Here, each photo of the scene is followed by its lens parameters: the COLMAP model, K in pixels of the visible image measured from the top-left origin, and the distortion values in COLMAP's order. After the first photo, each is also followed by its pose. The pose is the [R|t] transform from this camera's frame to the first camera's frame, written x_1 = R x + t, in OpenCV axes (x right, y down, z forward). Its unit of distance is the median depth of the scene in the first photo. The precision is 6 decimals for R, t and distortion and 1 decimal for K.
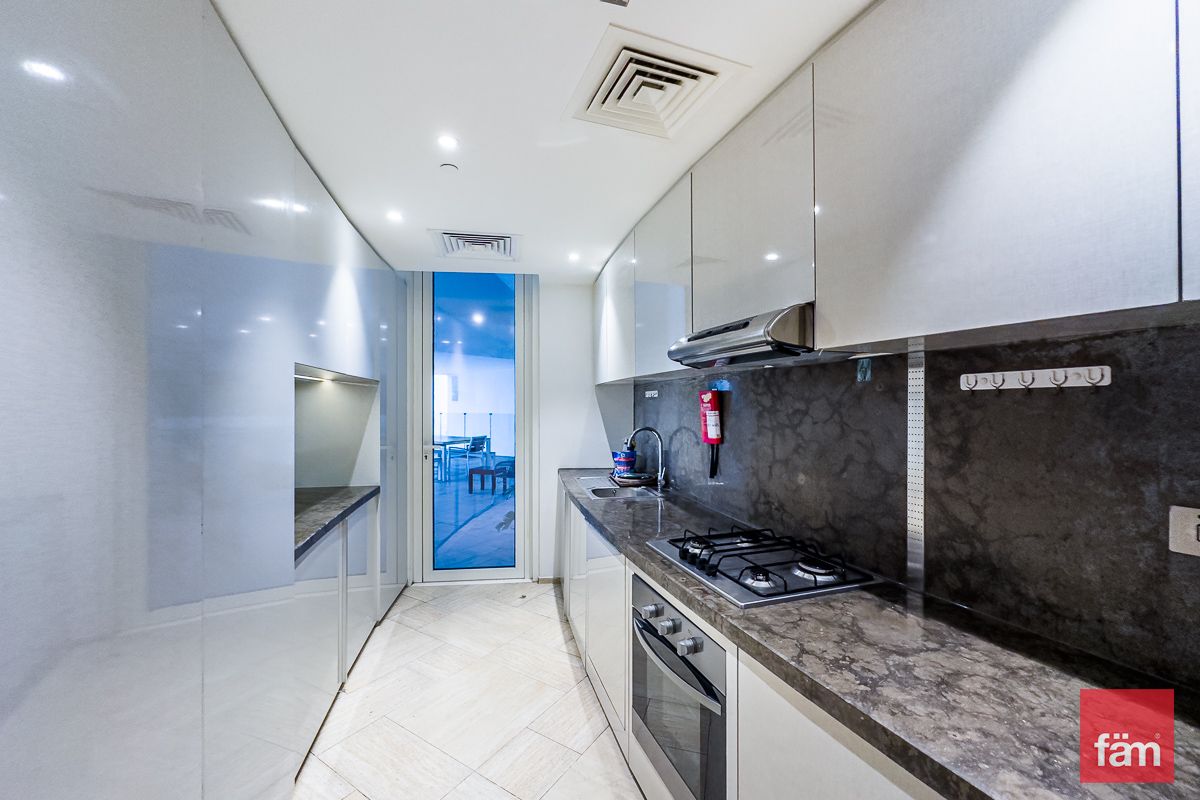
lens RADIAL K [[484.6, 0, 605.8], [0, 484.6, 402.7], [0, 0, 1]] dist [-0.002501, 0.000849]
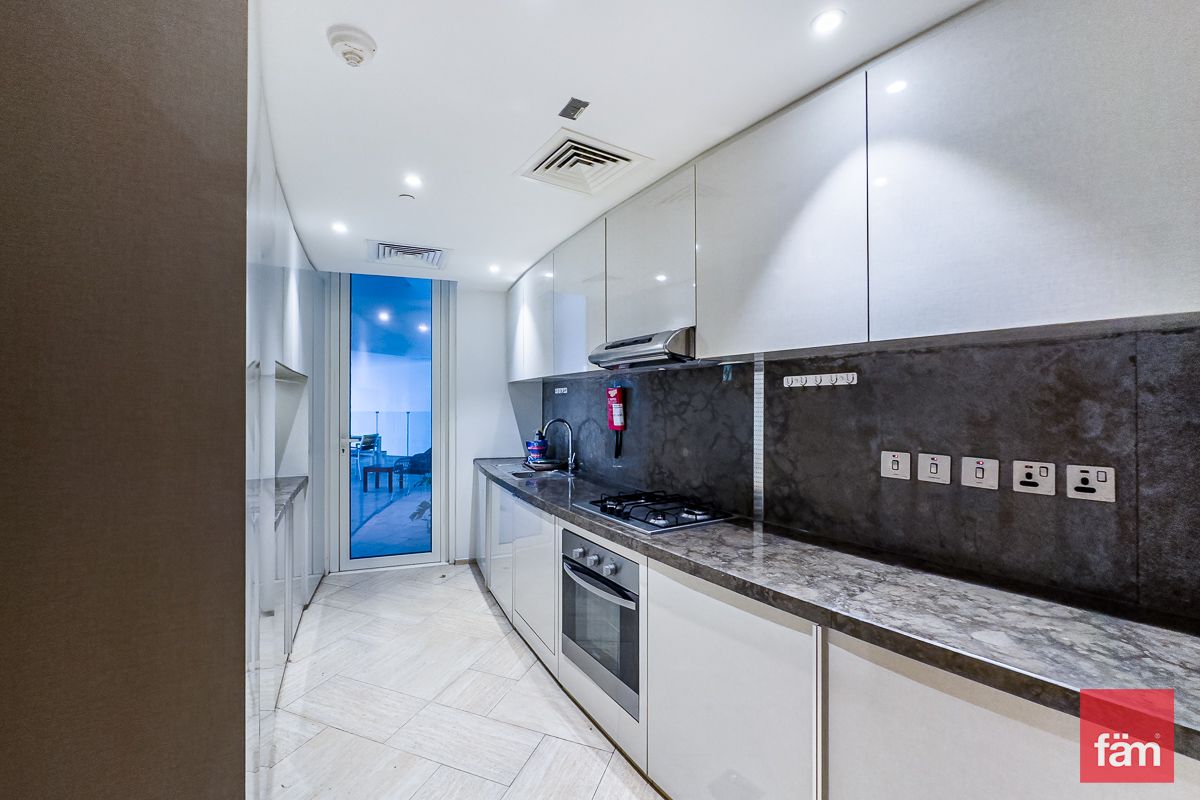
lens RADIAL K [[484.6, 0, 595.4], [0, 484.6, 401.5], [0, 0, 1]] dist [-0.002501, 0.000849]
pose [[0.977754, 0.000009, 0.209754, -0.157685], [0.000039, 1.000000, -0.000225, 0.018532], [-0.209754, 0.000228, 0.977754, -0.338666]]
